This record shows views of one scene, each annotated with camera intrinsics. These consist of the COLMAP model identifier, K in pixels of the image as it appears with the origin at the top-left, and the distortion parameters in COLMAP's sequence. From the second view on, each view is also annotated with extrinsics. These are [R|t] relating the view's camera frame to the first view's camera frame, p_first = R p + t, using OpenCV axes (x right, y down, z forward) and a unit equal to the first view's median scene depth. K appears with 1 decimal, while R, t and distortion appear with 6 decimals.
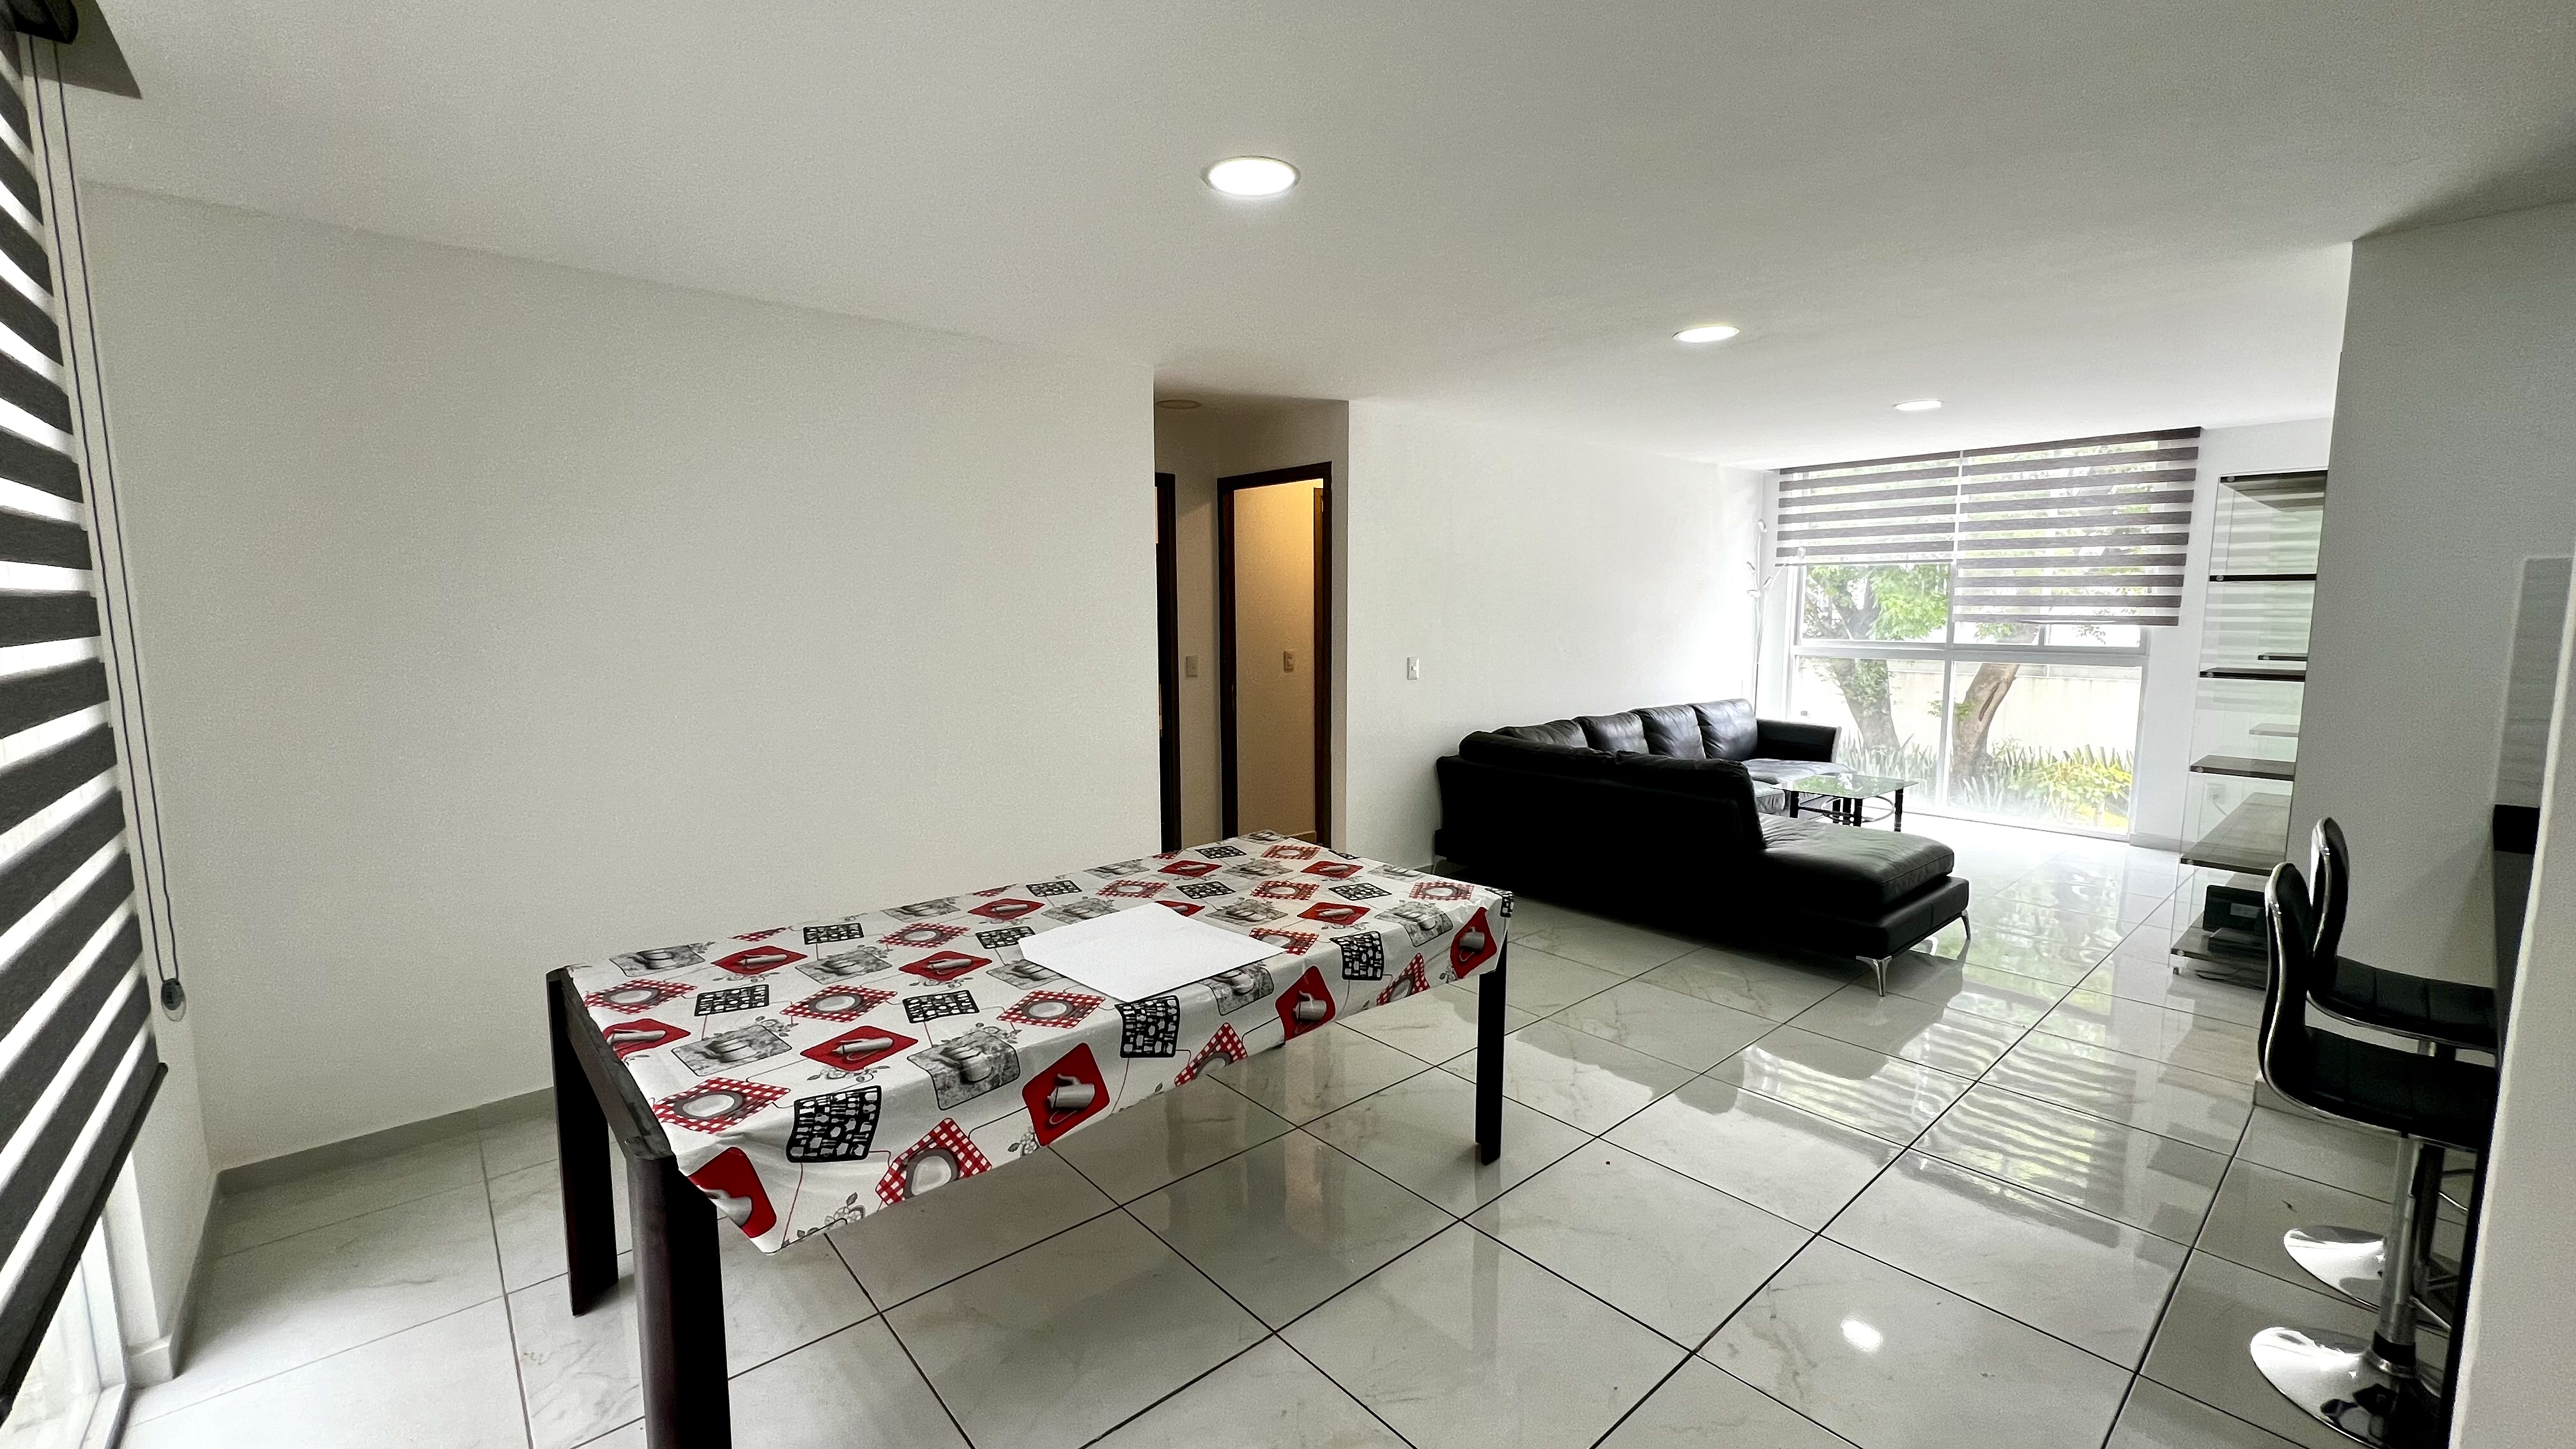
lens RADIAL K [[1029.7, 0, 1286.2], [0, 1029.7, 724.5], [0, 0, 1]] dist [-0.000499, 0.000060]
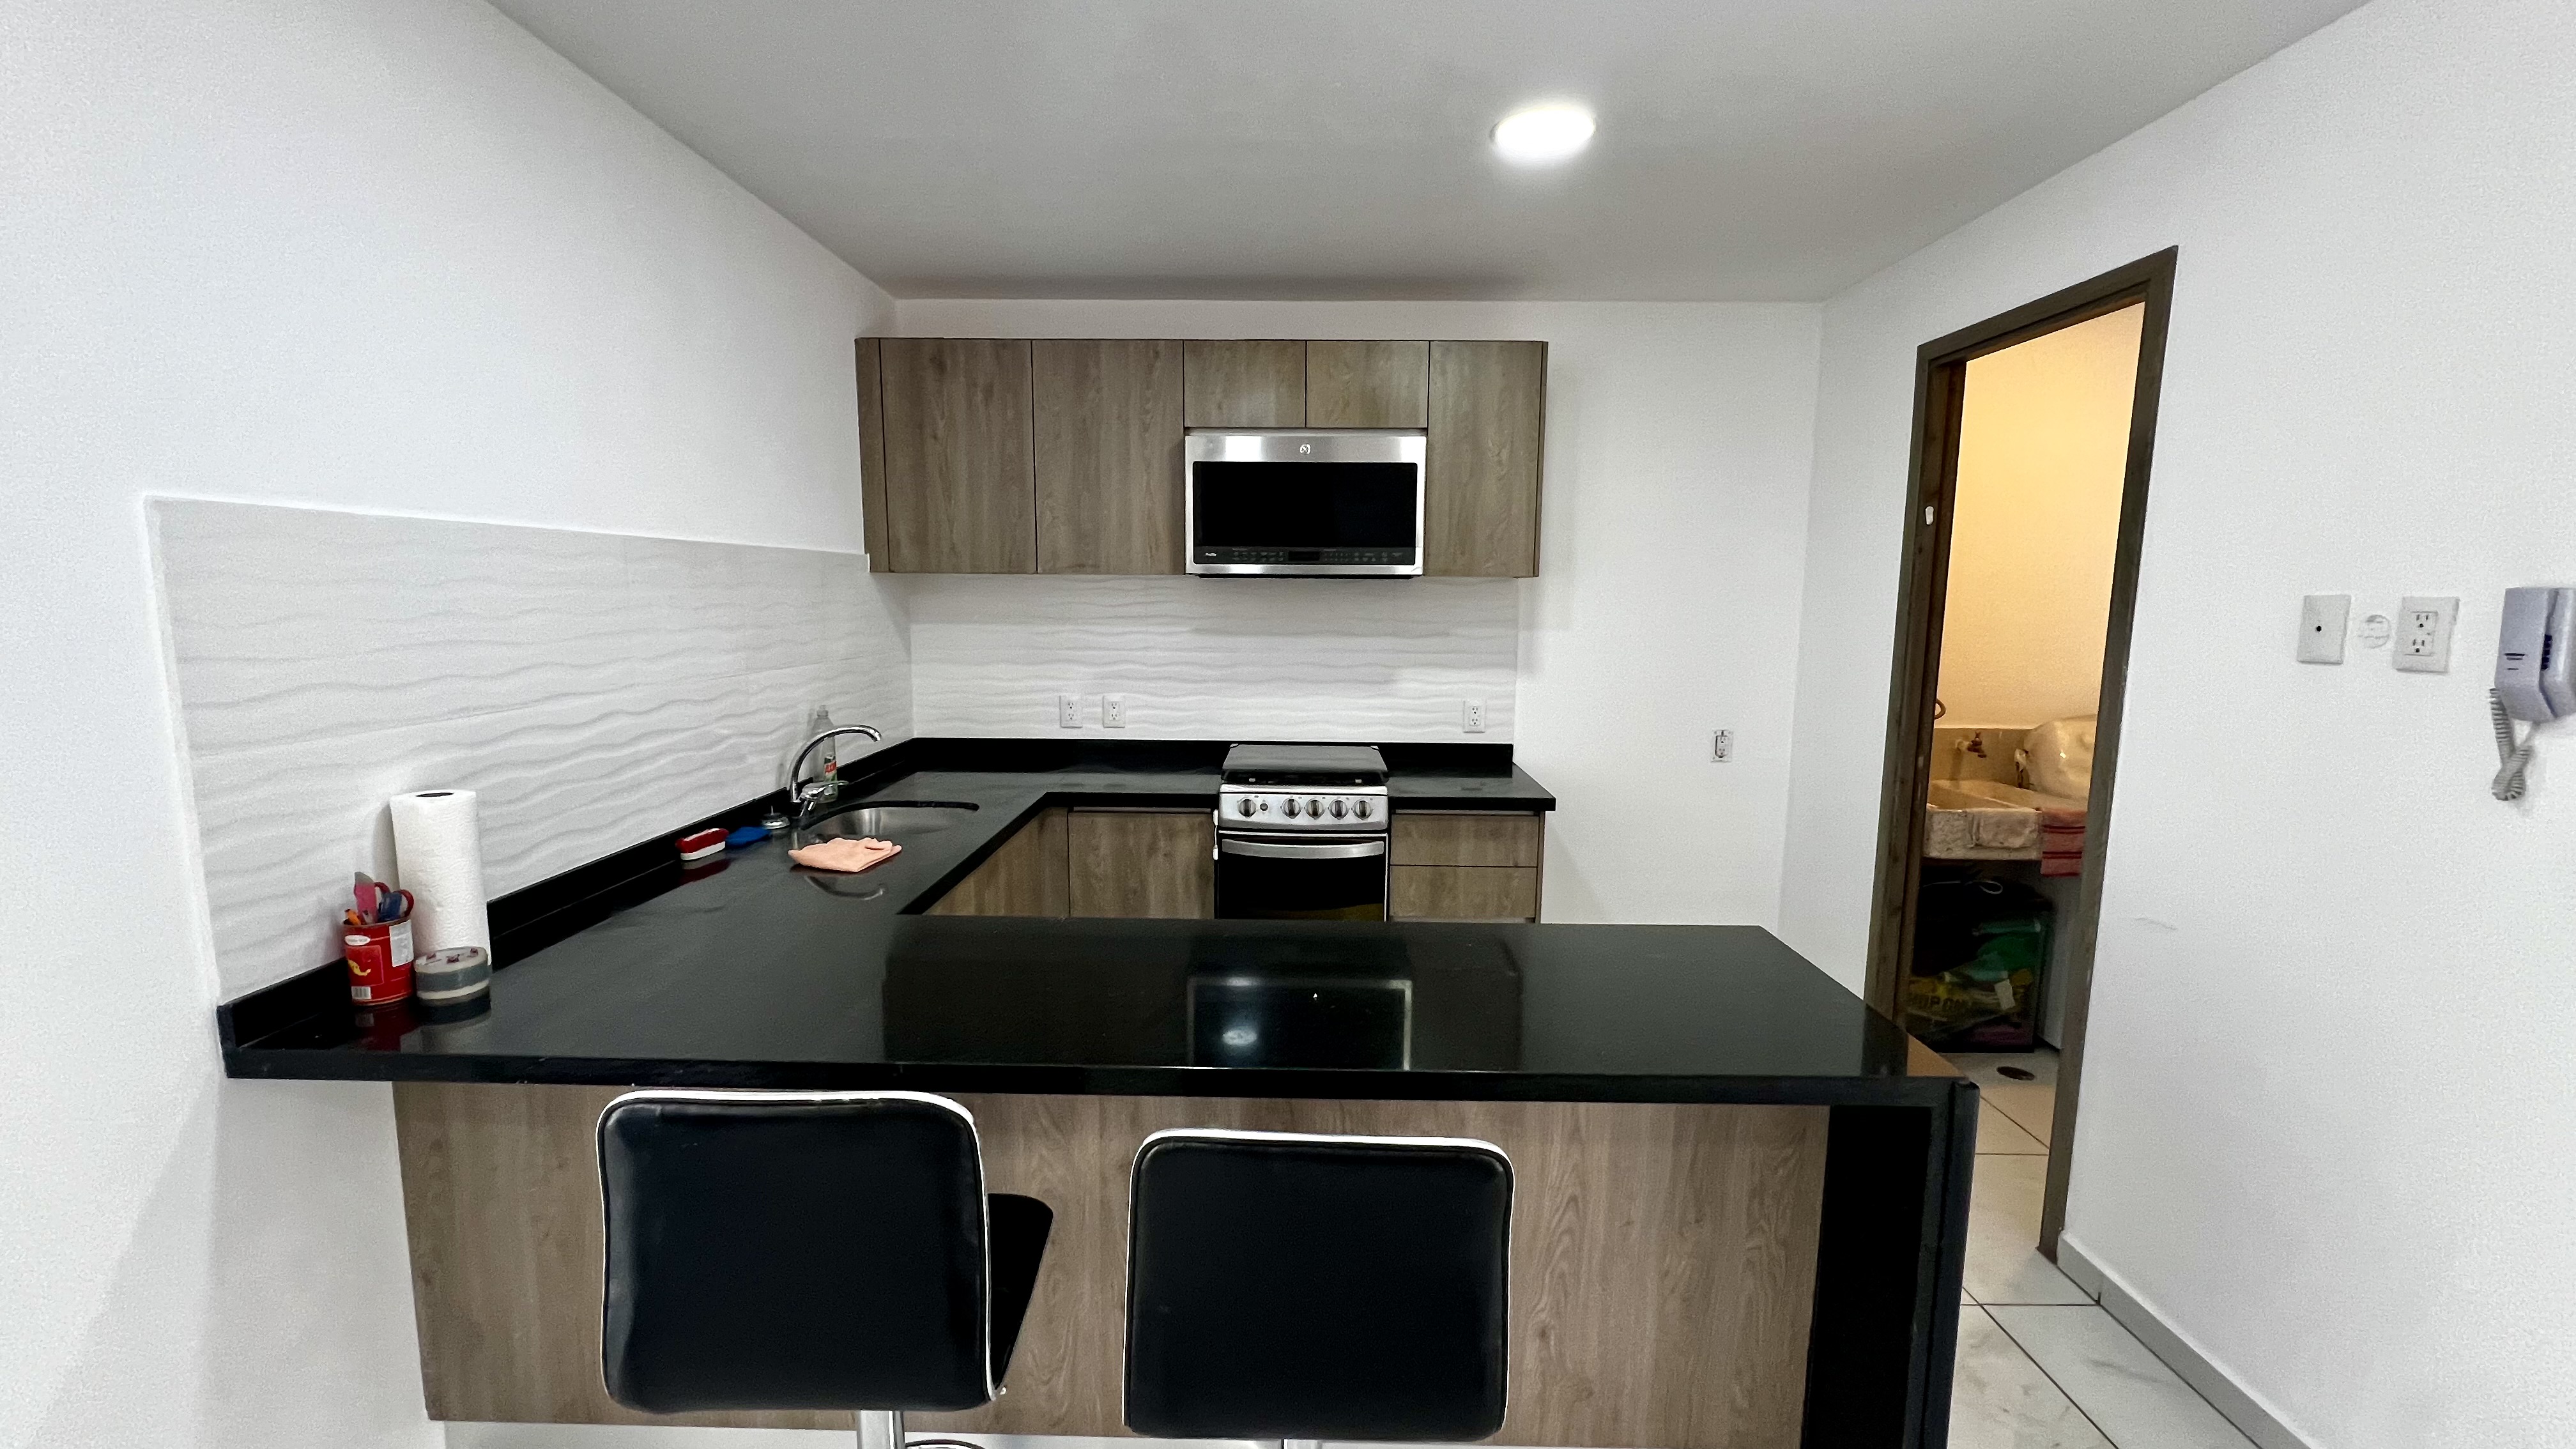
lens RADIAL K [[1029.7, 0, 1286.2], [0, 1029.7, 724.5], [0, 0, 1]] dist [-0.000499, 0.000060]
pose [[-0.745314, -0.086633, 0.661062, 0.207022], [0.075098, 0.974303, 0.212353, -0.049936], [-0.662471, 0.207914, -0.719655, 0.420778]]
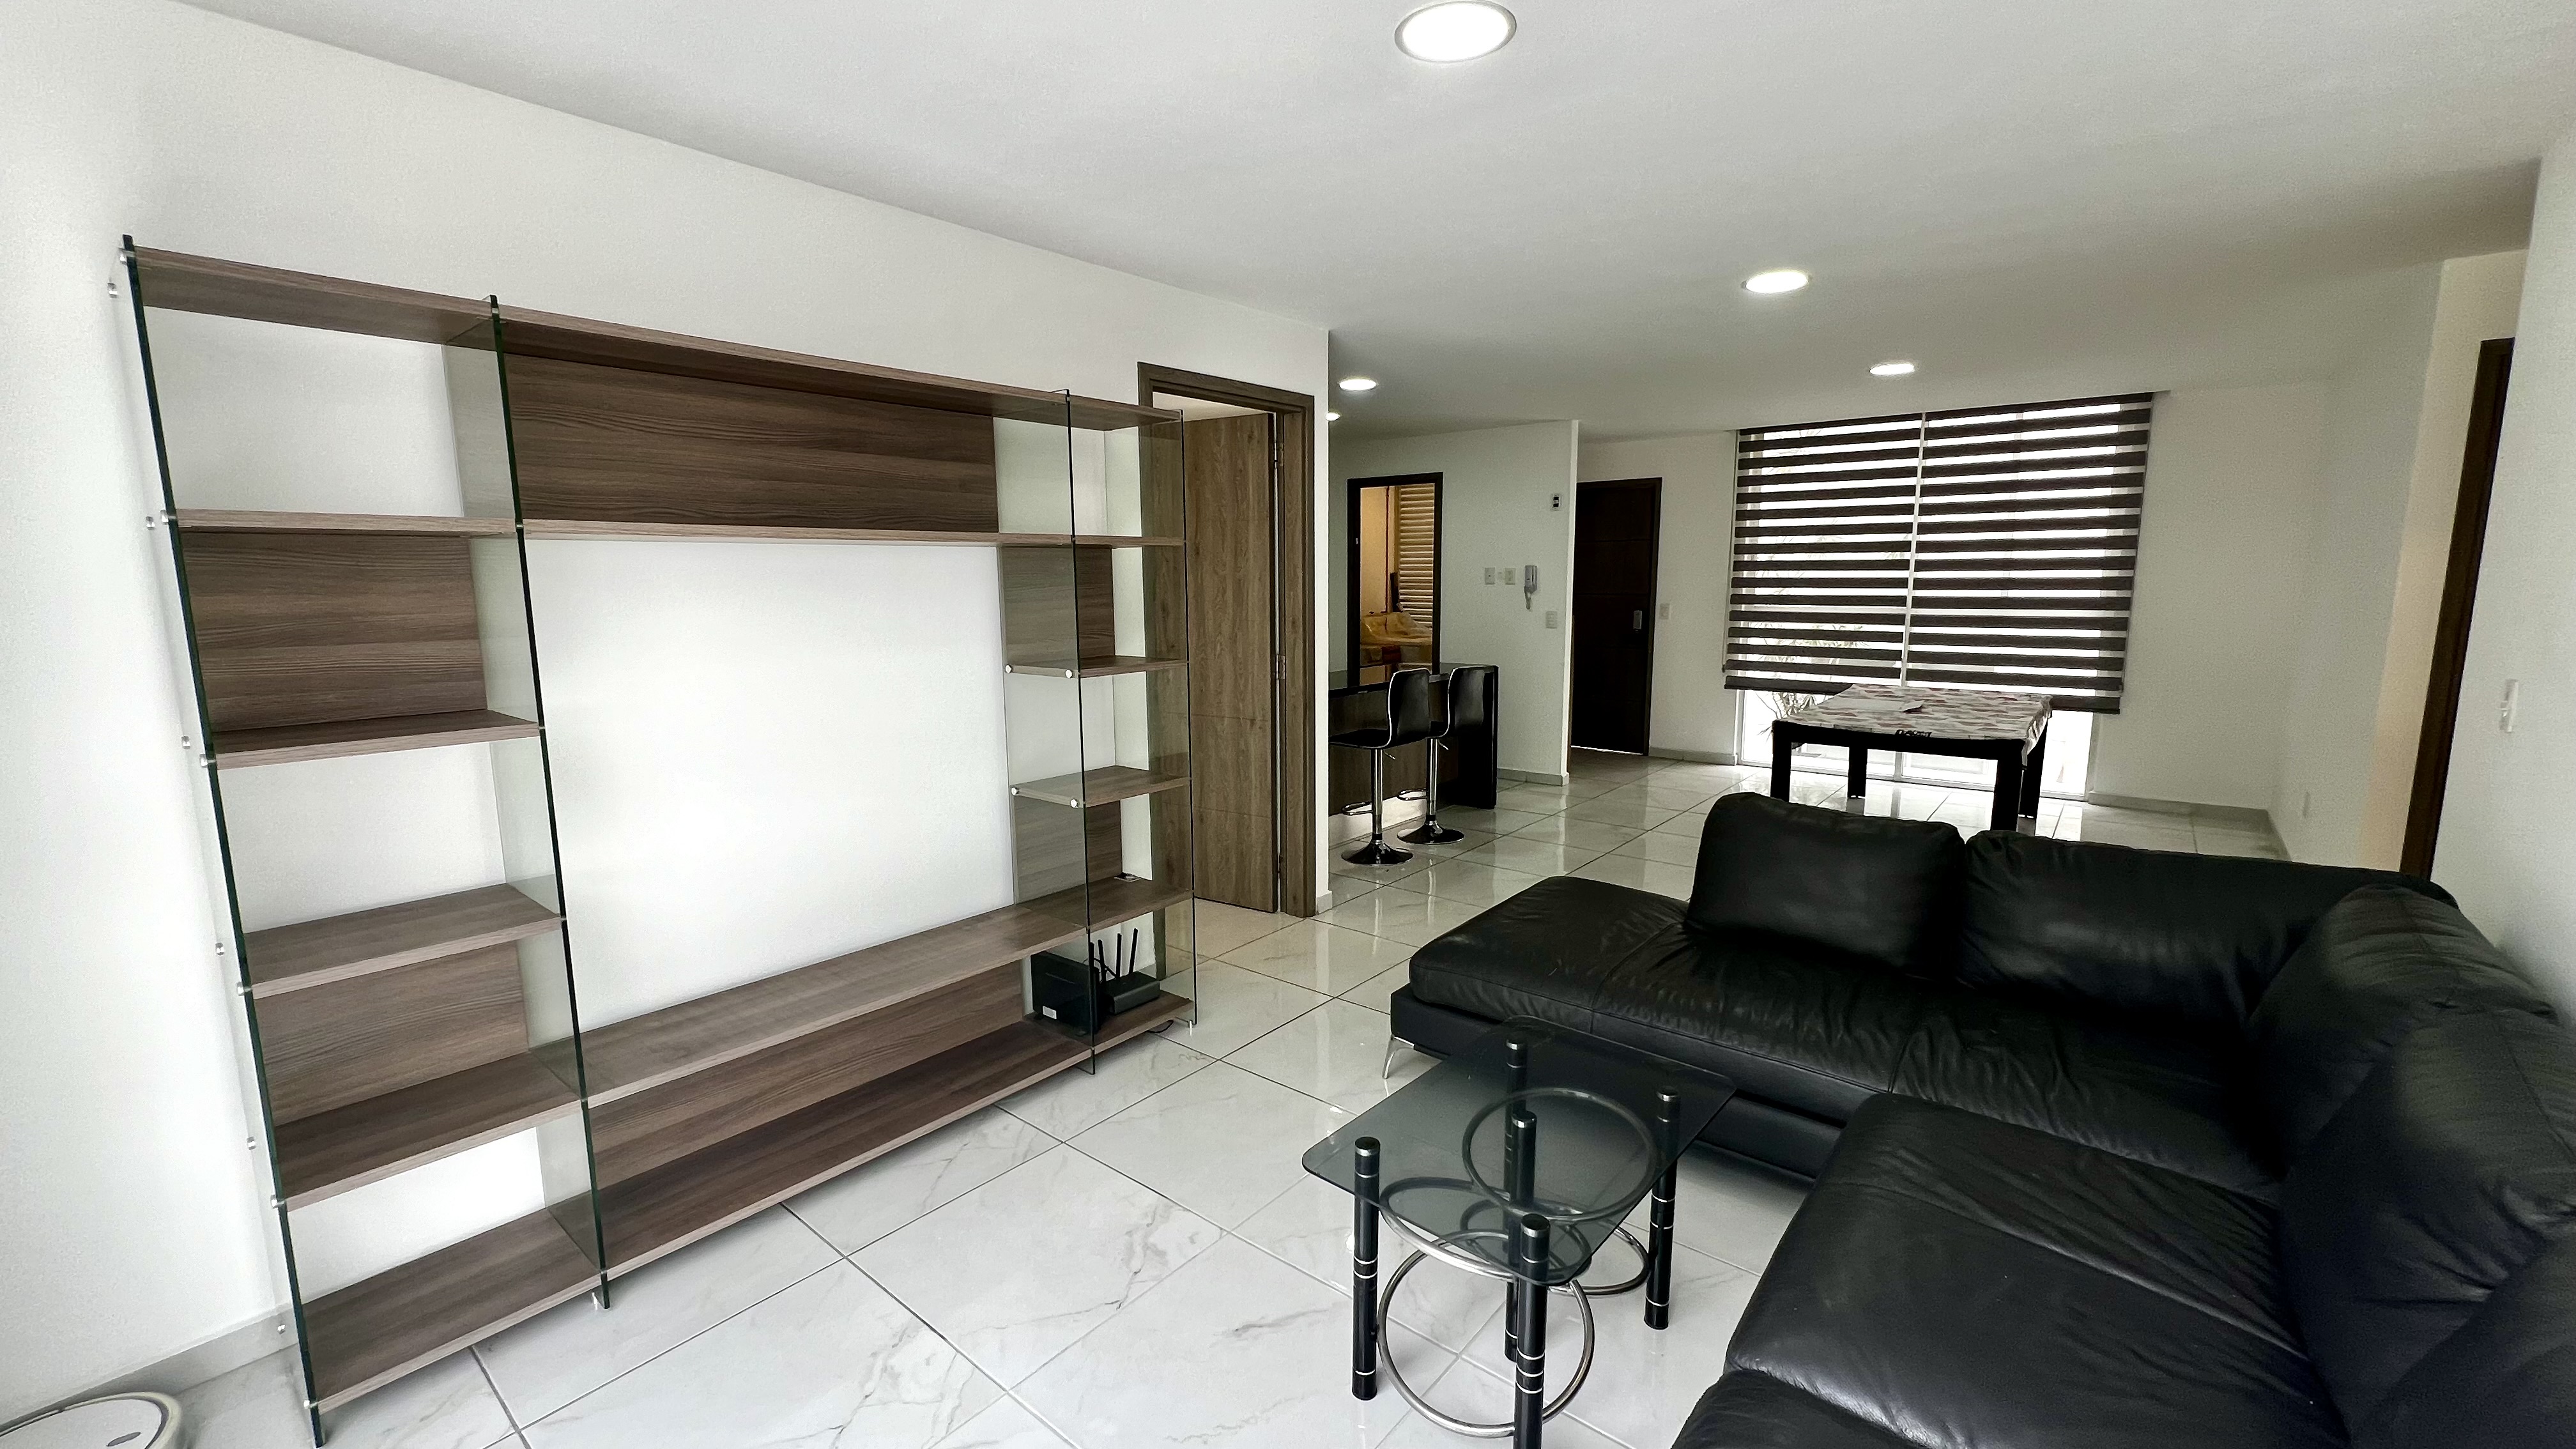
lens RADIAL K [[1029.7, 0, 1286.2], [0, 1029.7, 724.5], [0, 0, 1]] dist [-0.000499, 0.000060]
pose [[-0.986415, 0.038261, -0.159757, 0.603099], [-0.004730, 0.965481, 0.260432, -0.134598], [0.164206, 0.257650, -0.952183, 1.143514]]
